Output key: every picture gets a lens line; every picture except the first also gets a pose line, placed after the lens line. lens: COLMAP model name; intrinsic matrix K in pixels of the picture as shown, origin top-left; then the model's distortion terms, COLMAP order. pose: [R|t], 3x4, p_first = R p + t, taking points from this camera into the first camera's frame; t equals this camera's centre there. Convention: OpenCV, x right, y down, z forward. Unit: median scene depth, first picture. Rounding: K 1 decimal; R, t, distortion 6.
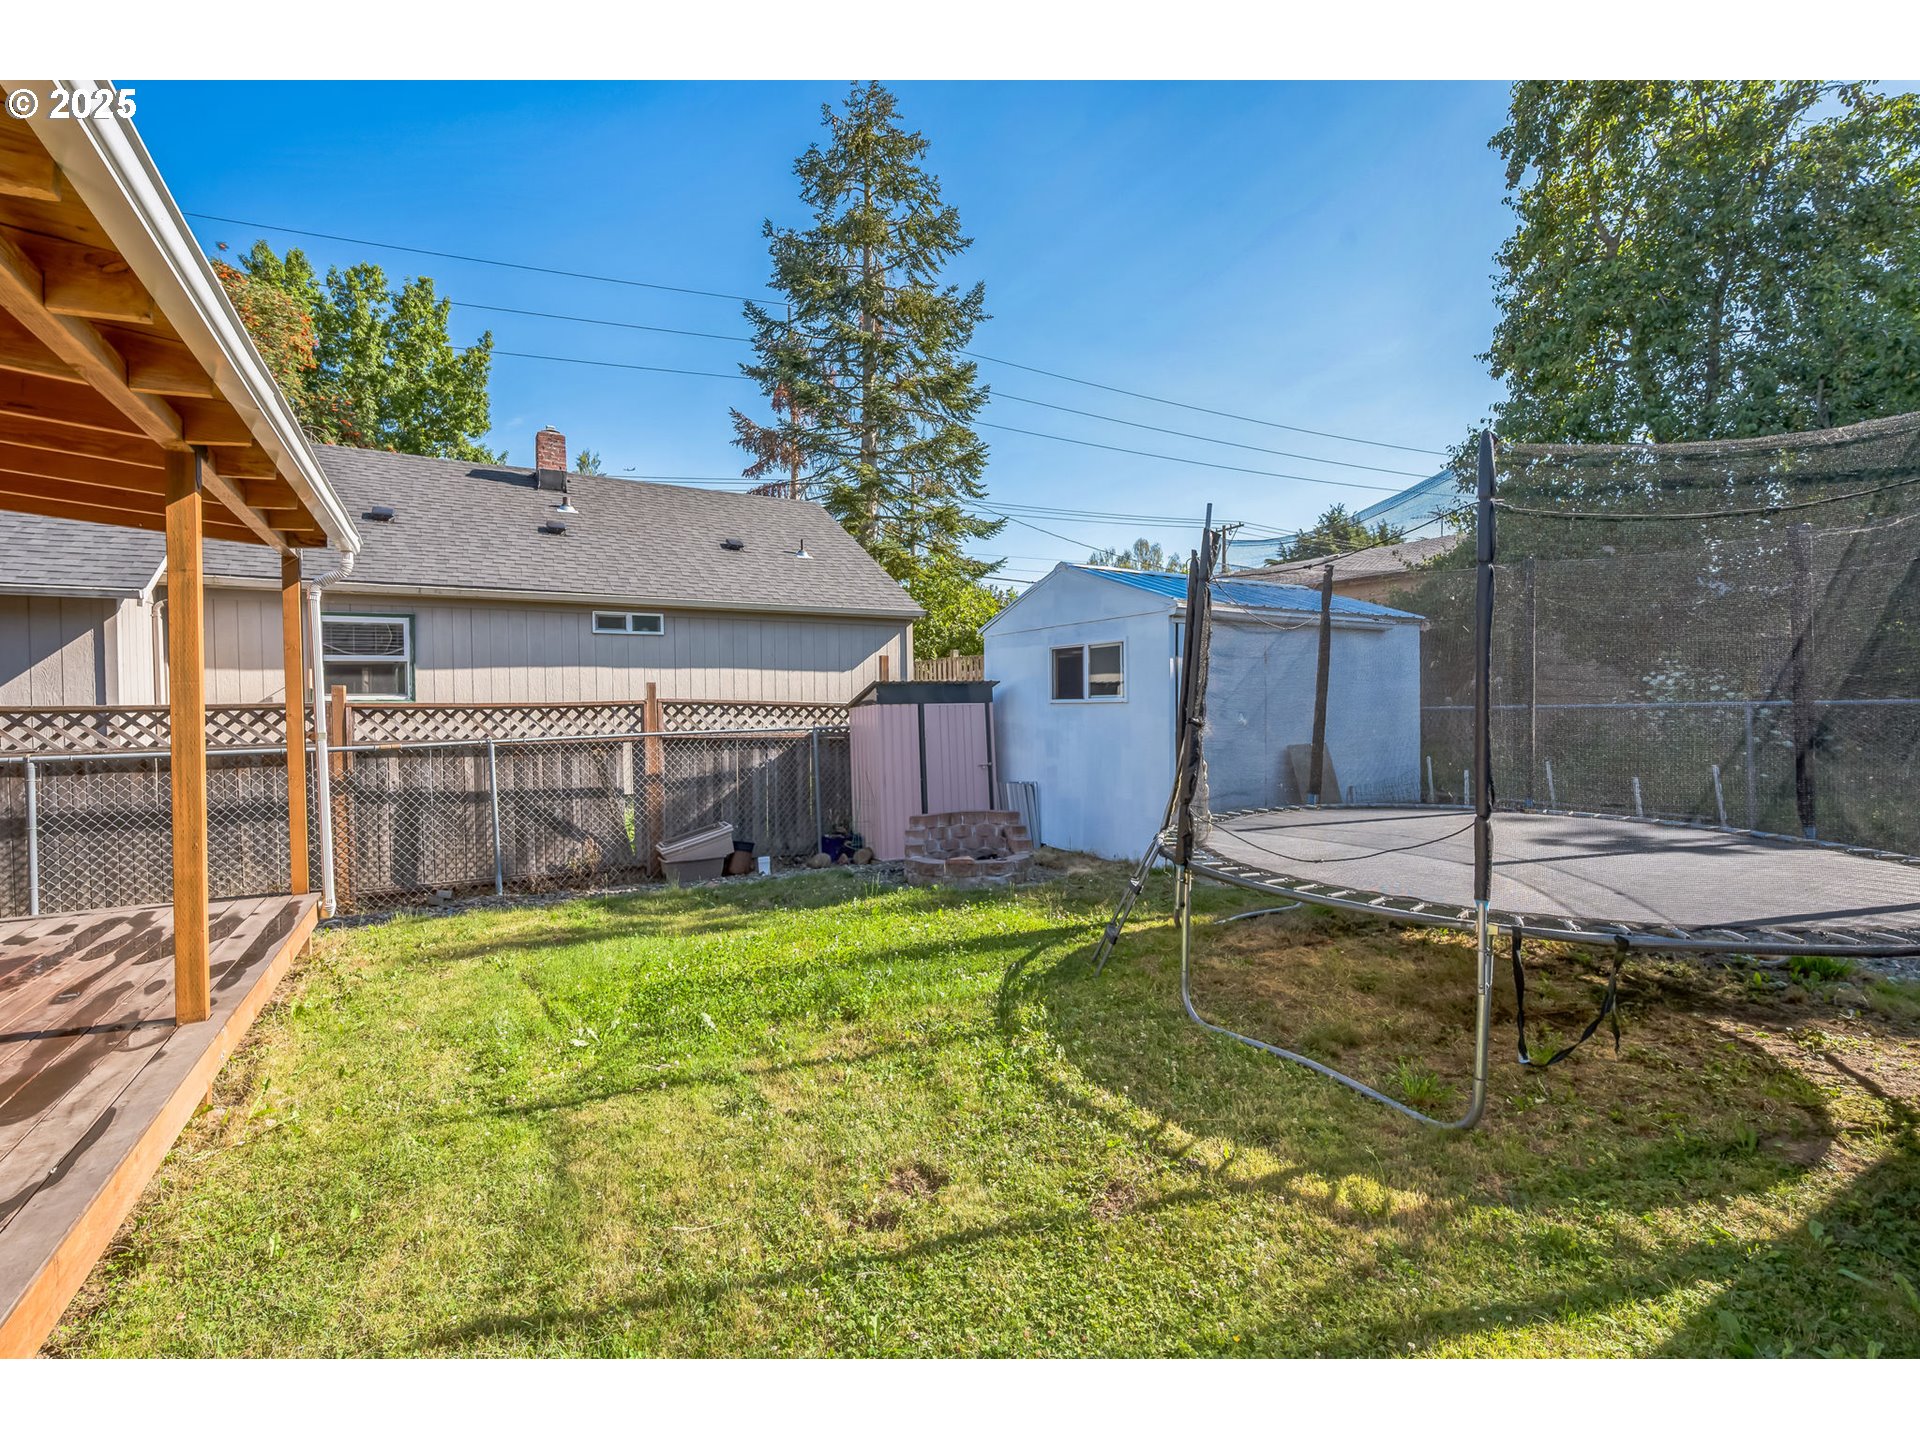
lens RADIAL K [[867.9, 0, 949.1], [0, 867.9, 715.4], [0, 0, 1]] dist [-0.001197, 0.000031]
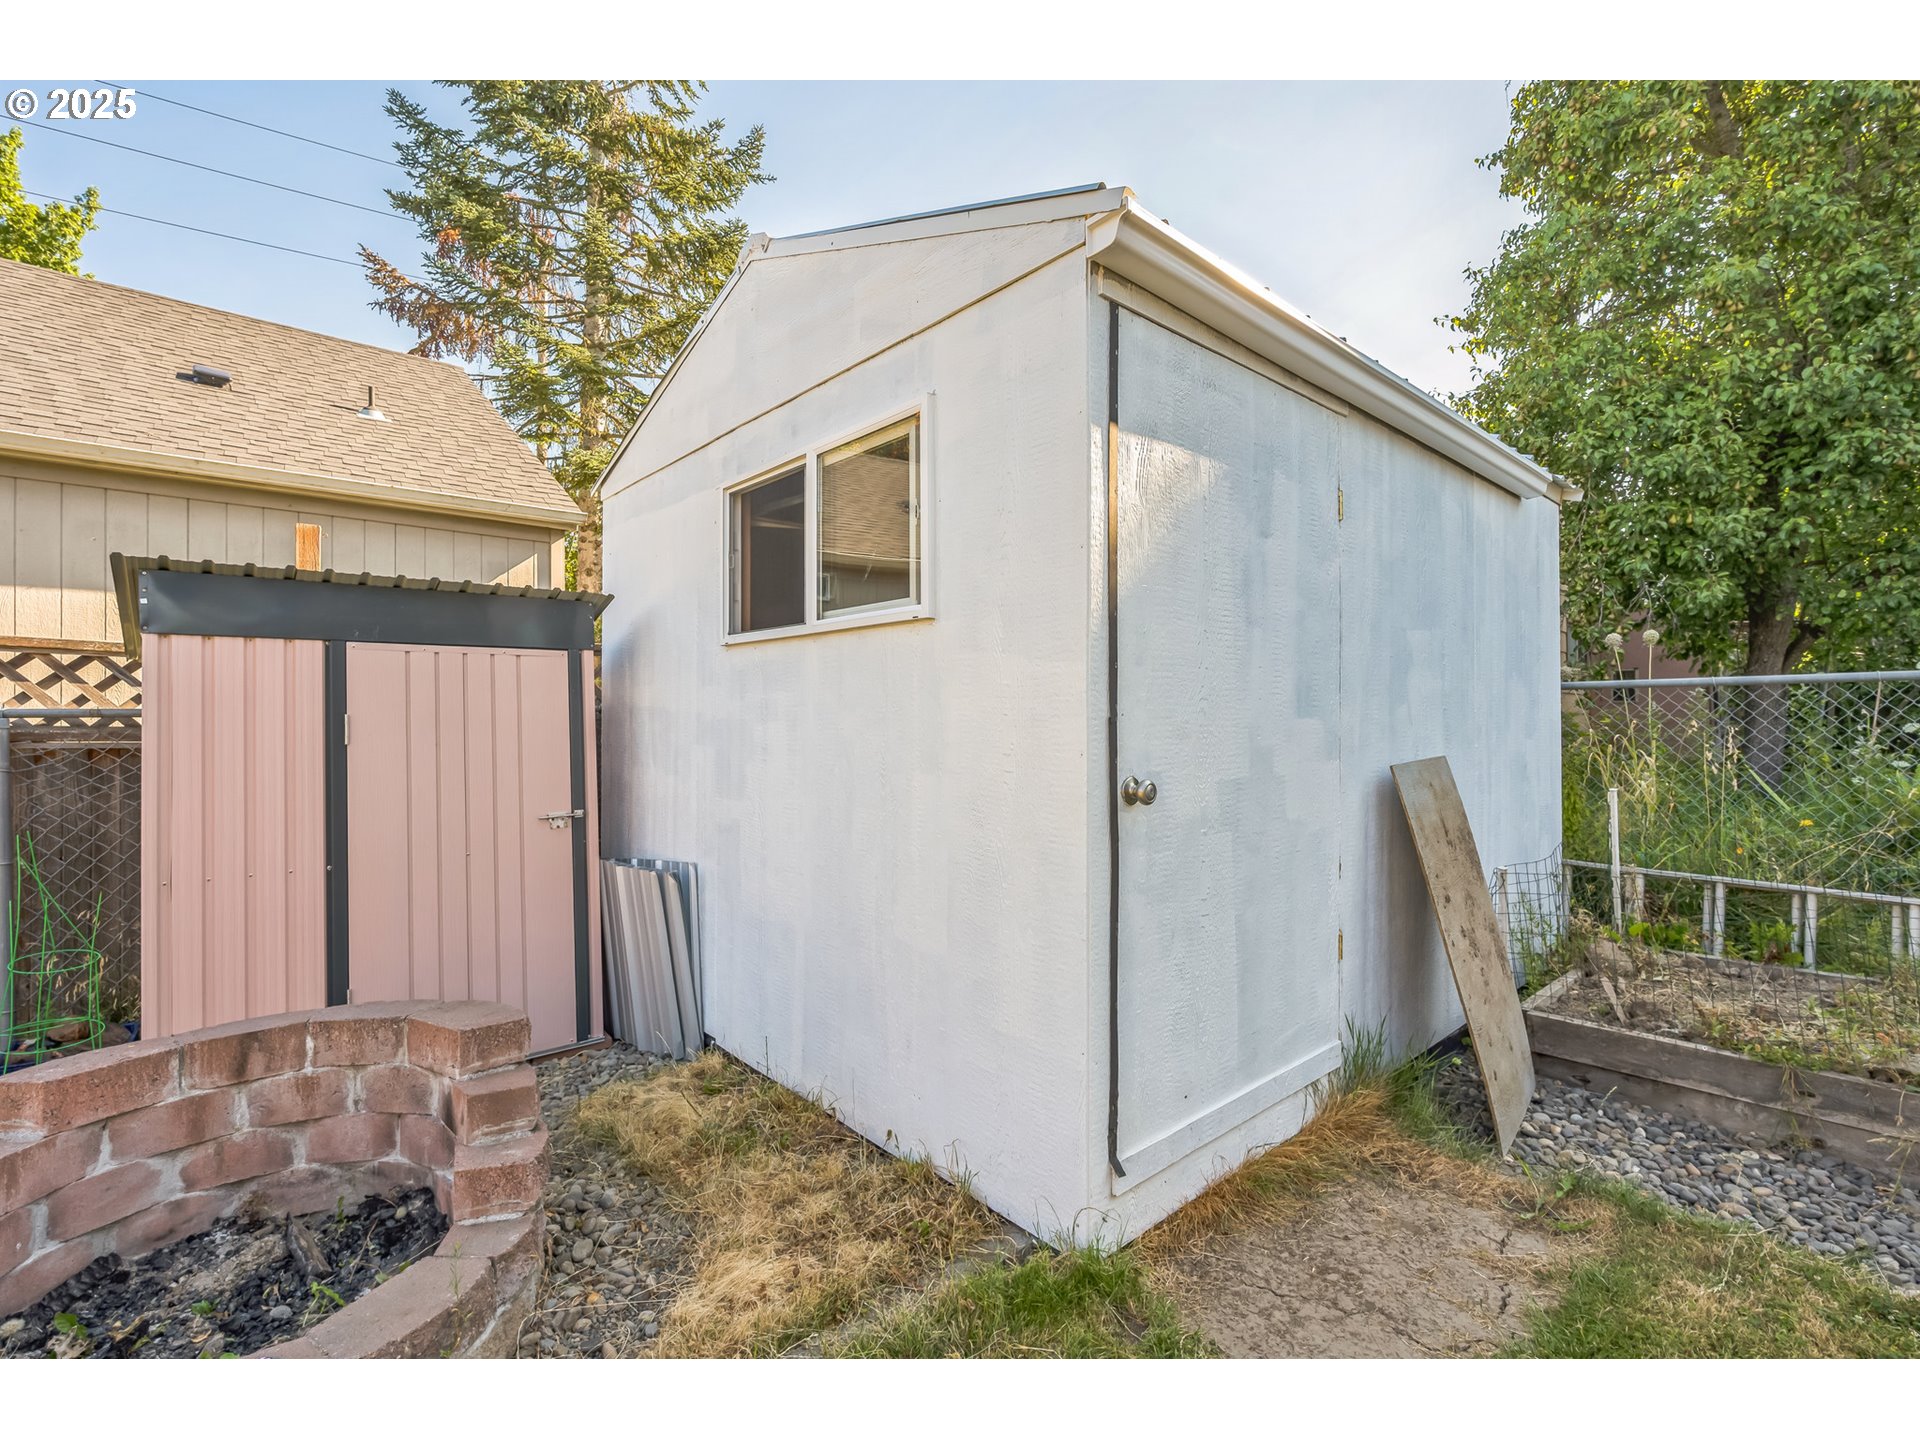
lens RADIAL K [[867.9, 0, 958.9], [0, 867.9, 719.9], [0, 0, 1]] dist [-0.001197, 0.000031]
pose [[0.978557, 0.008927, 0.205784, 0.060517], [-0.006195, 0.999884, -0.013915, 0.009454], [-0.205885, 0.012342, 0.978498, 0.282213]]
